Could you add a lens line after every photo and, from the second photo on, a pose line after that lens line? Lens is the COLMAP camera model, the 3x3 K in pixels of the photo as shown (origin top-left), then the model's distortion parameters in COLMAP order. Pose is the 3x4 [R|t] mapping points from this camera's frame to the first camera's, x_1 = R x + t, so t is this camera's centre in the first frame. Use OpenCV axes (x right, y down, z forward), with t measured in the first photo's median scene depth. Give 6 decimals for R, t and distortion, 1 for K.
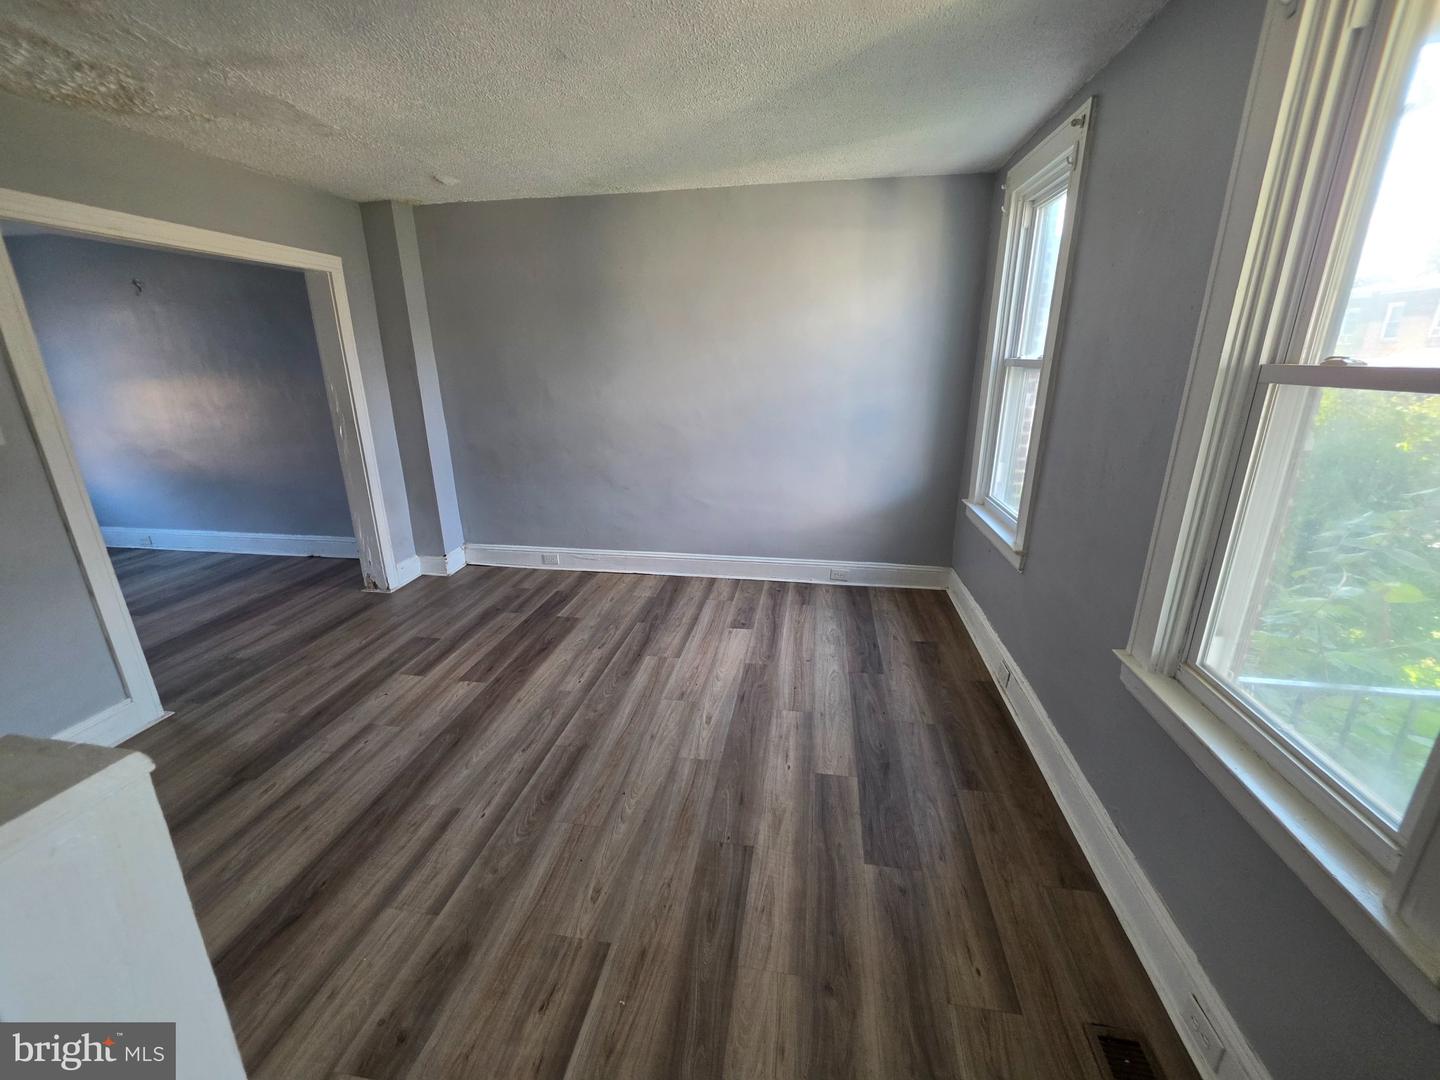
lens RADIAL K [[585.8, 0, 728.6], [0, 585.8, 536.0], [0, 0, 1]] dist [-0.007706, 0.000554]
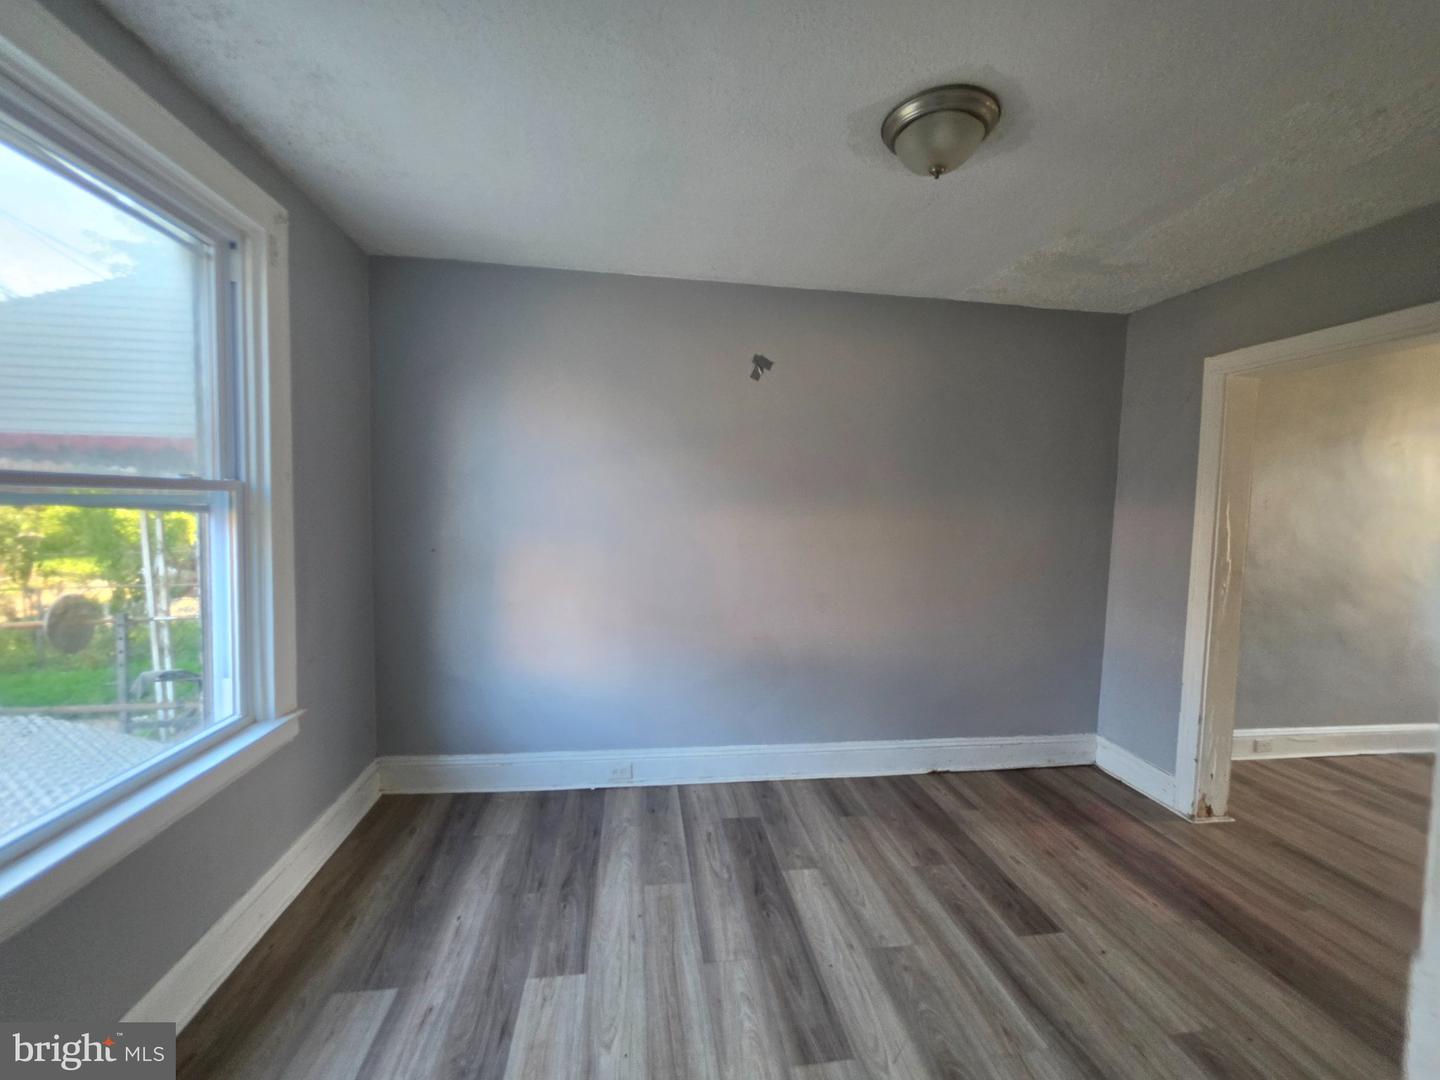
lens RADIAL K [[588.8, 0, 723.9], [0, 588.8, 540.4], [0, 0, 1]] dist [-0.002441, 0.000221]
pose [[0.951059, 0.020614, 0.308321, -1.460168], [0.053585, 0.971654, -0.230255, -0.100507], [-0.304328, 0.235508, 0.922995, 0.511149]]
